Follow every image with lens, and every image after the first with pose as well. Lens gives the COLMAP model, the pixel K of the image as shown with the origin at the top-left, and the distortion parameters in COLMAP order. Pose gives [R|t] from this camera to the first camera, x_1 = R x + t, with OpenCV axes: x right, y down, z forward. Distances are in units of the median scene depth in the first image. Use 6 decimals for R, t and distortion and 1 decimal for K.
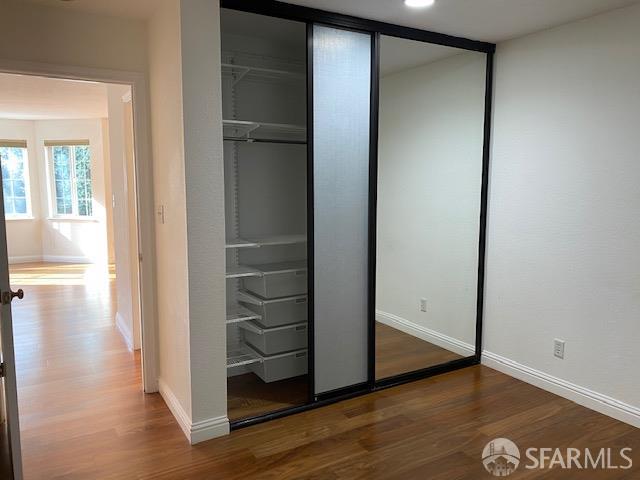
lens RADIAL K [[485.4, 0, 315.4], [0, 485.4, 234.4], [0, 0, 1]] dist [0.035358, -0.038630]
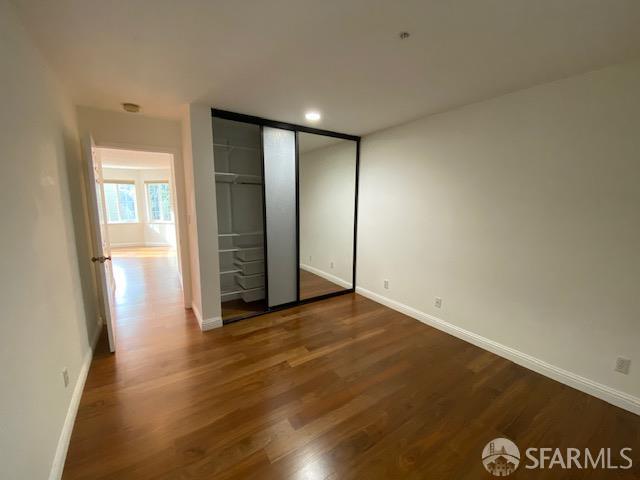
lens RADIAL K [[254.3, 0, 324.3], [0, 254.3, 243.1], [0, 0, 1]] dist [-0.011185, -0.001159]
pose [[0.997121, -0.003107, 0.075764, 0.148011], [-0.000426, 0.998915, 0.046572, 0.005619], [-0.075827, -0.046471, 0.996038, -0.075508]]
